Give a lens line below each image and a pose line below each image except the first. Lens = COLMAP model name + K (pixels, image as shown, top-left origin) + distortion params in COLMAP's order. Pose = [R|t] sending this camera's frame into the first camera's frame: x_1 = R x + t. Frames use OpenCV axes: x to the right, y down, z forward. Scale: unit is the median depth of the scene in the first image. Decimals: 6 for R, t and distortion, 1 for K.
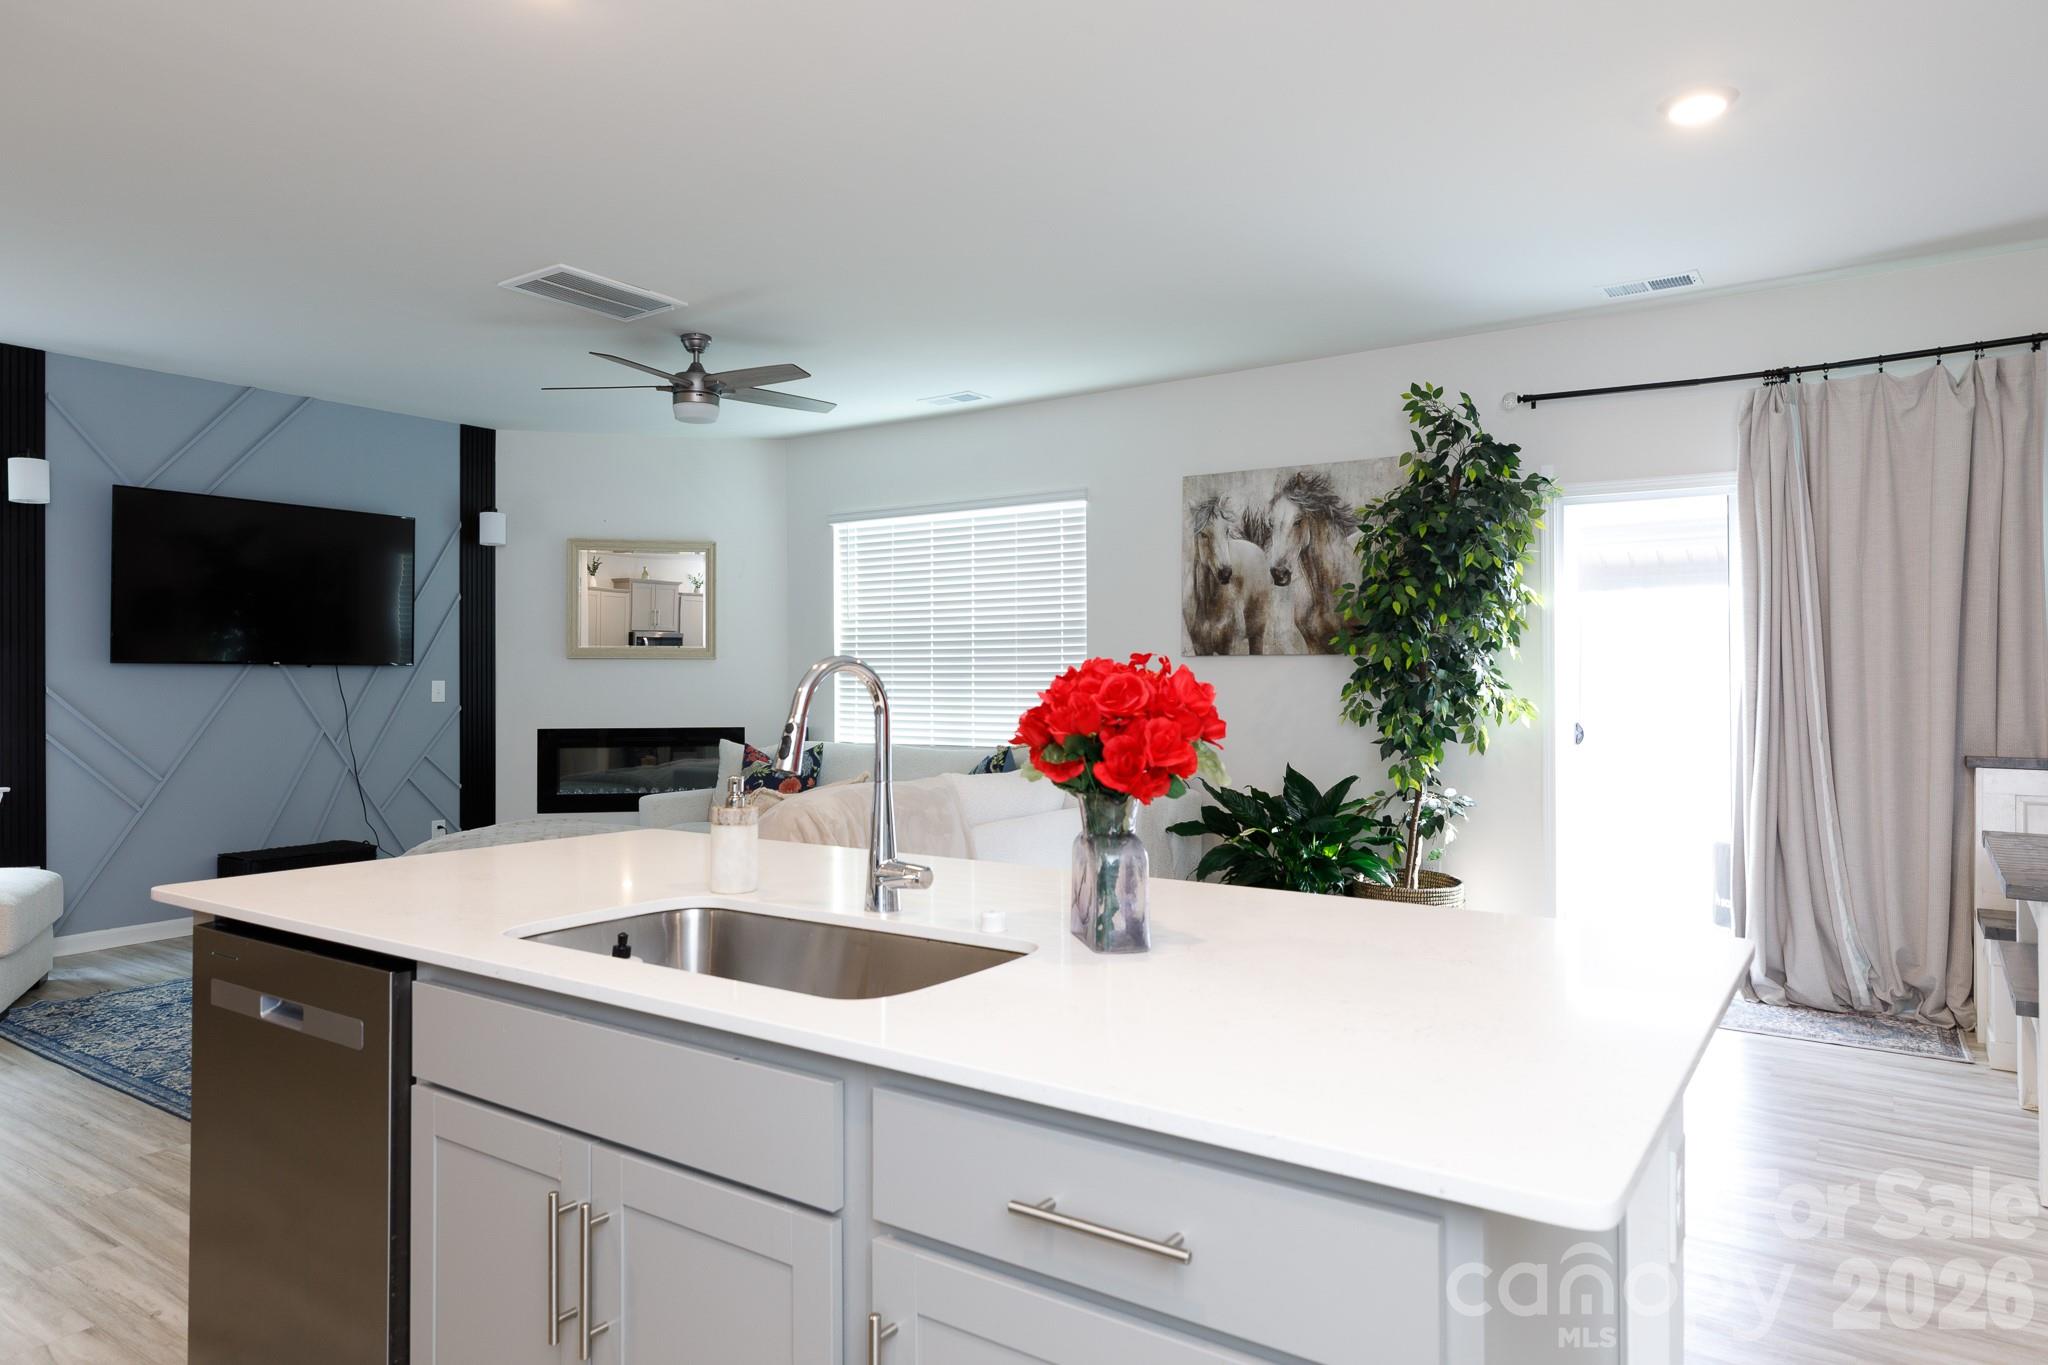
lens RADIAL K [[1251.3, 0, 1028.7], [0, 1251.3, 650.8], [0, 0, 1]] dist [0.003583, 0.004938]
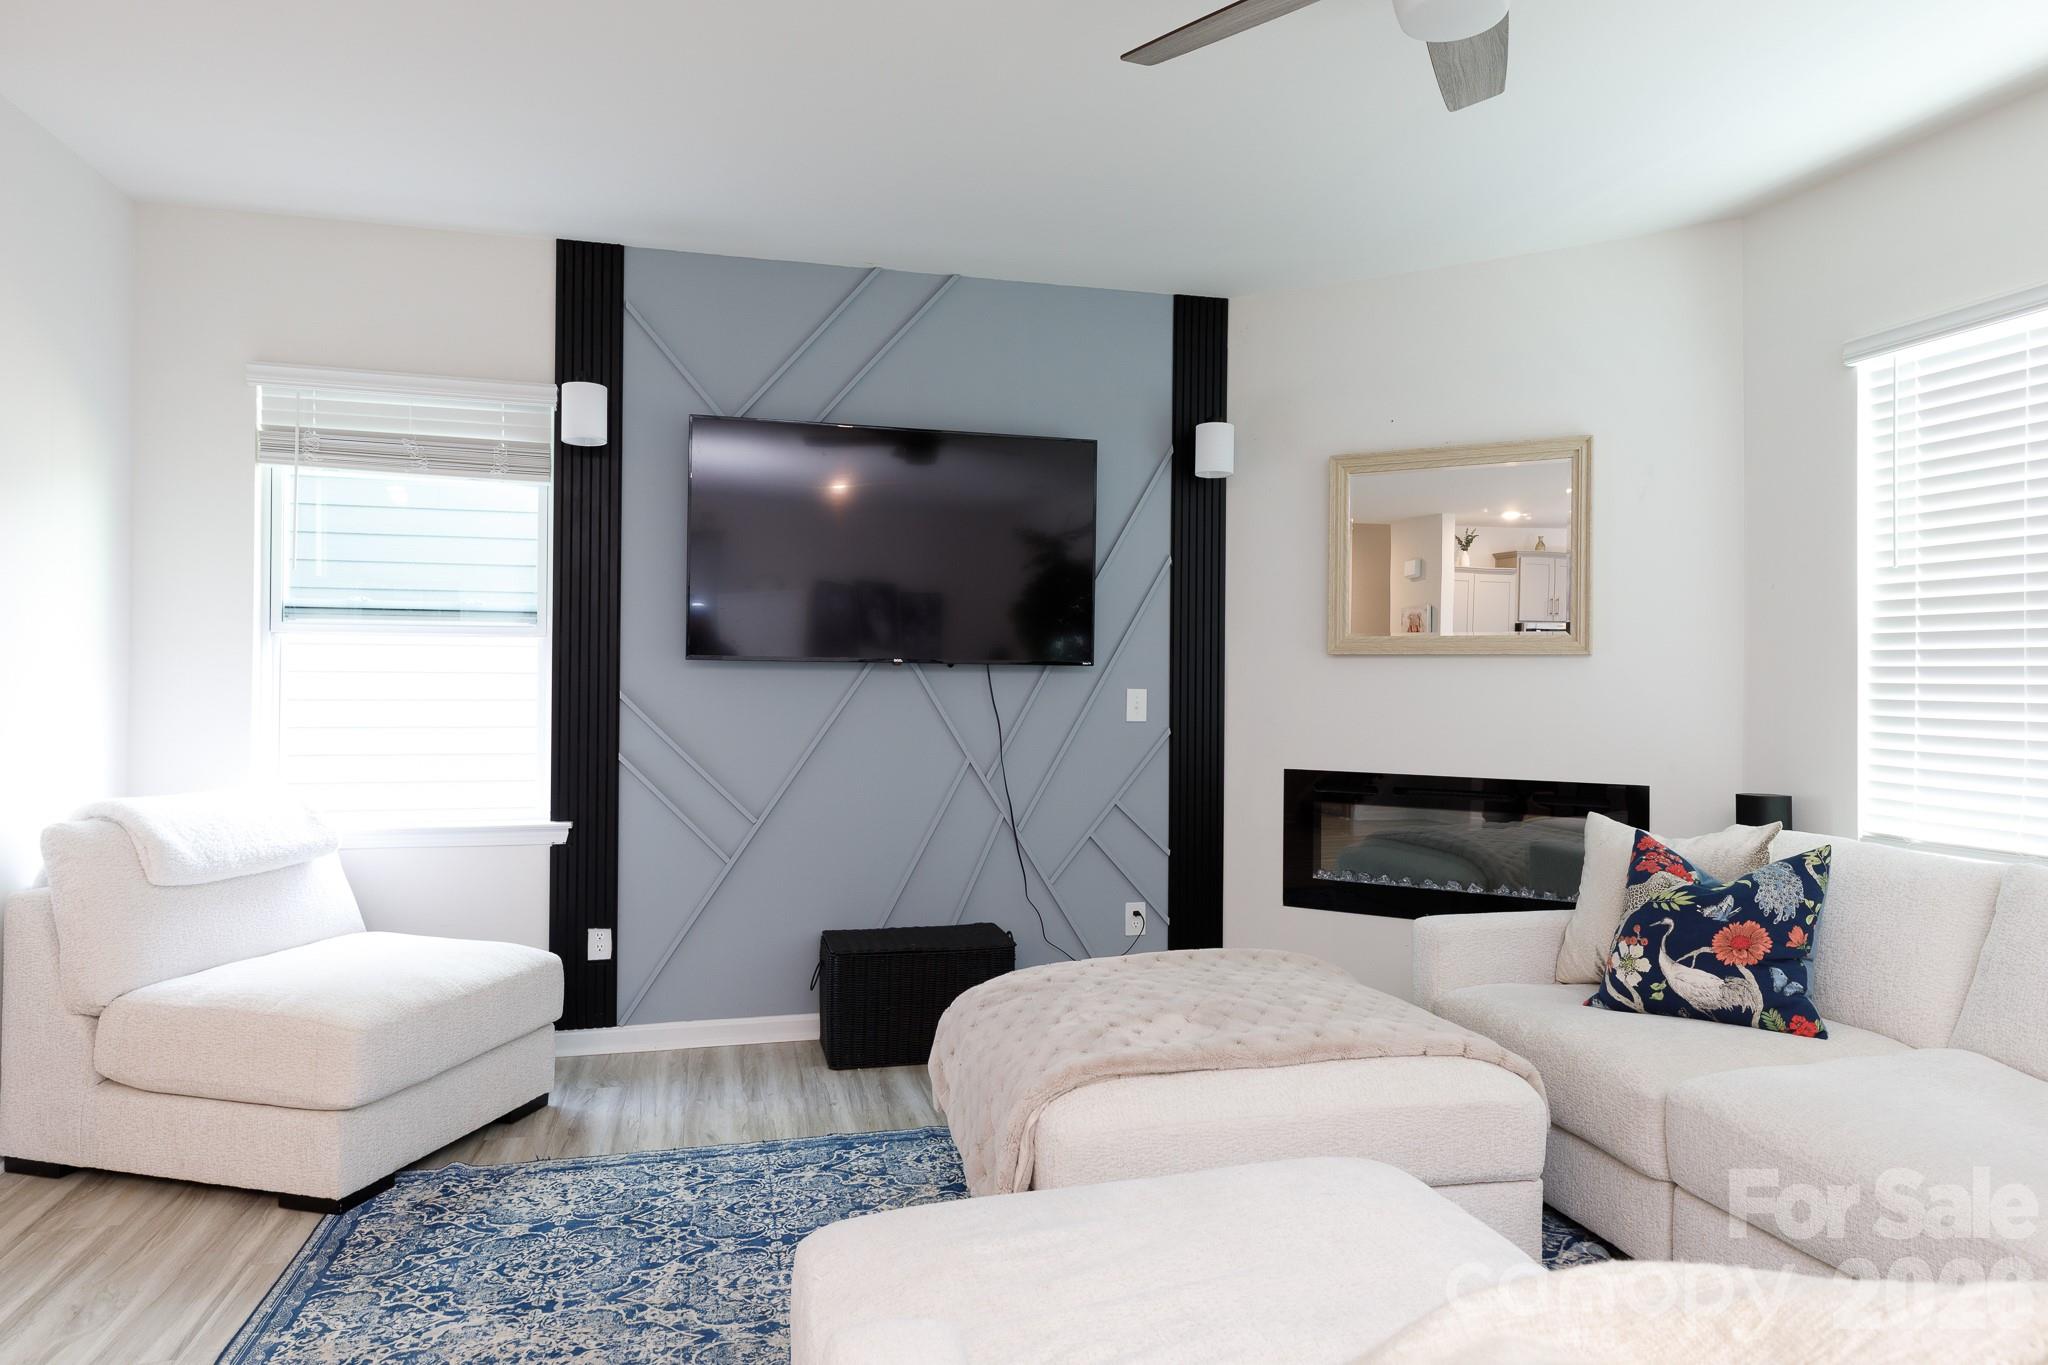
lens RADIAL K [[1251.3, 0, 1025.1], [0, 1251.3, 677.4], [0, 0, 1]] dist [0.003583, 0.004938]
pose [[0.748099, 0.006620, -0.663554, -0.087444], [0.003854, 0.999890, 0.014321, 0.009035], [0.663576, -0.013271, 0.747991, 0.504527]]
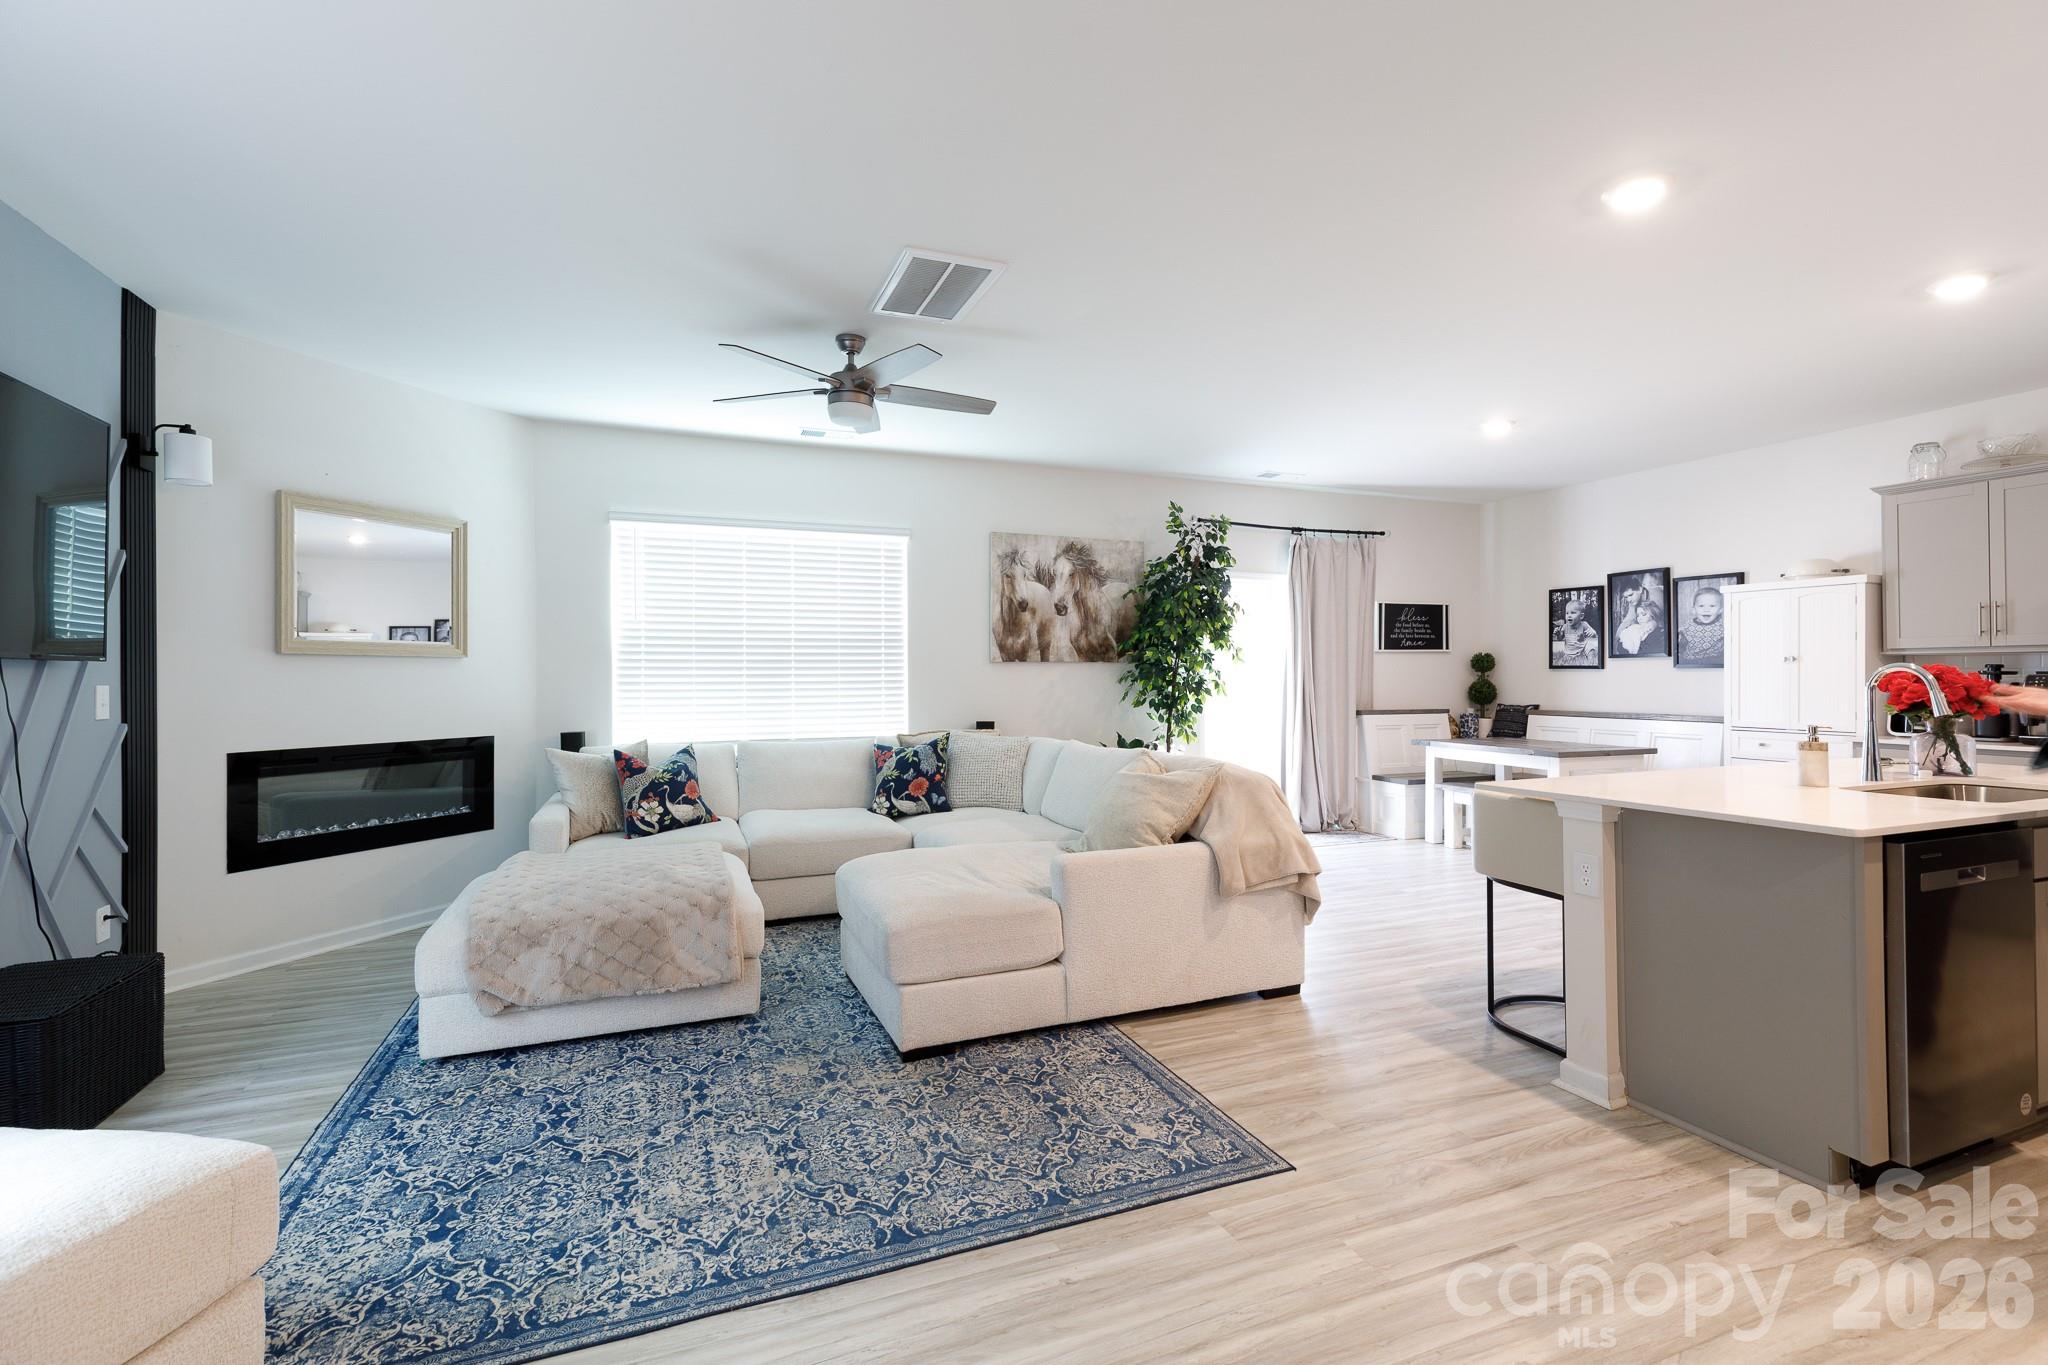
lens RADIAL K [[898.6, 0, 1029.7], [0, 898.6, 666.1], [0, 0, 1]] dist [0.000010, 0.000083]
pose [[0.554008, 0.008142, 0.832471, -0.625544], [-0.014242, 0.999899, -0.000302, 0.007998], [-0.832389, -0.011689, 0.554068, 0.384106]]
